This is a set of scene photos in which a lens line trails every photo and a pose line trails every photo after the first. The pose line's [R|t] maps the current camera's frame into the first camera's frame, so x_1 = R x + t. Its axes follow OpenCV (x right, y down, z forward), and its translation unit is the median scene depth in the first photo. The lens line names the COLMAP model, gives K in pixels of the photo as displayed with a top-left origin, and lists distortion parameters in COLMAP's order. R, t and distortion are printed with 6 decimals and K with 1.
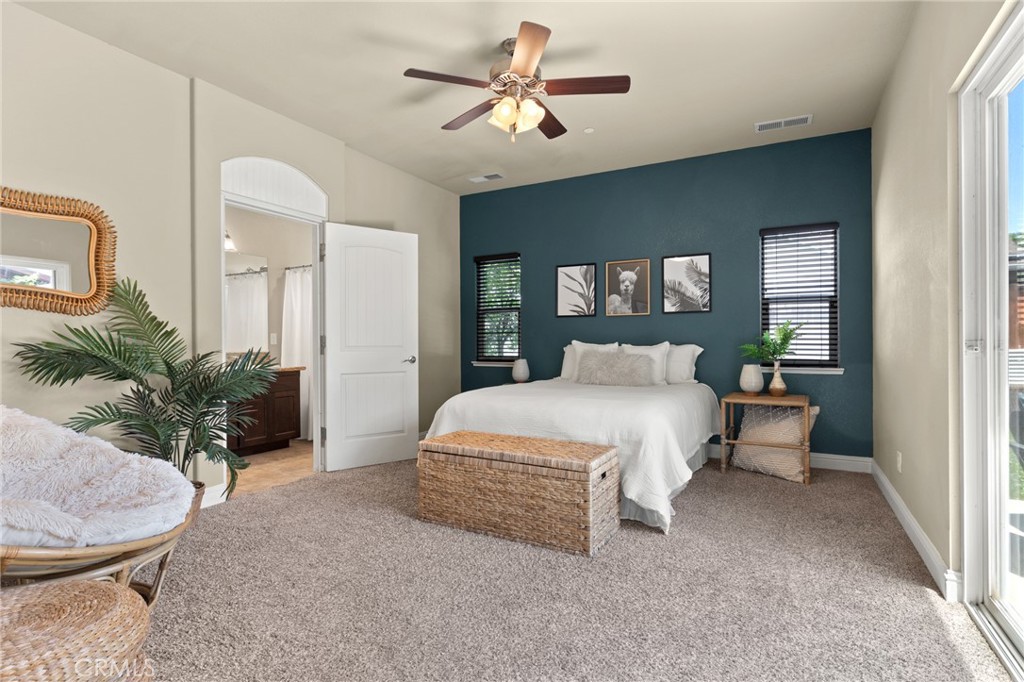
lens RADIAL K [[519.1, 0, 512.3], [0, 519.1, 342.7], [0, 0, 1]] dist [0.001229, 0.000056]
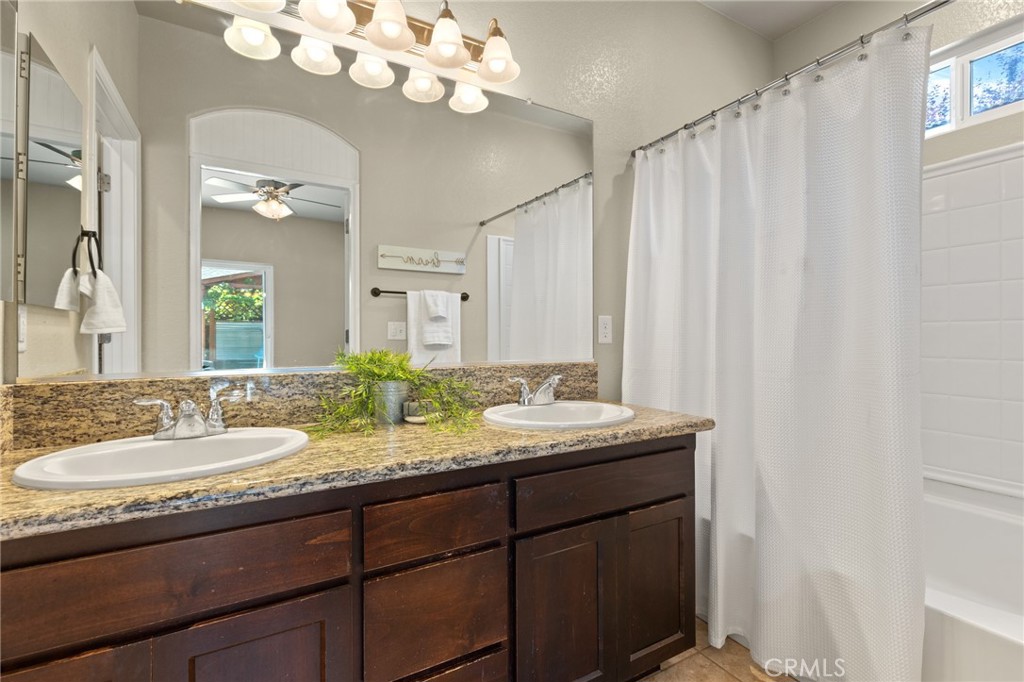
lens RADIAL K [[463.7, 0, 511.2], [0, 463.7, 341.4], [0, 0, 1]] dist [0.012158, -0.000577]
pose [[0.849364, 0.013108, -0.527644, -0.336236], [-0.011961, 0.999913, 0.005587, 0.000532], [0.527672, 0.001566, 0.849447, 0.668319]]
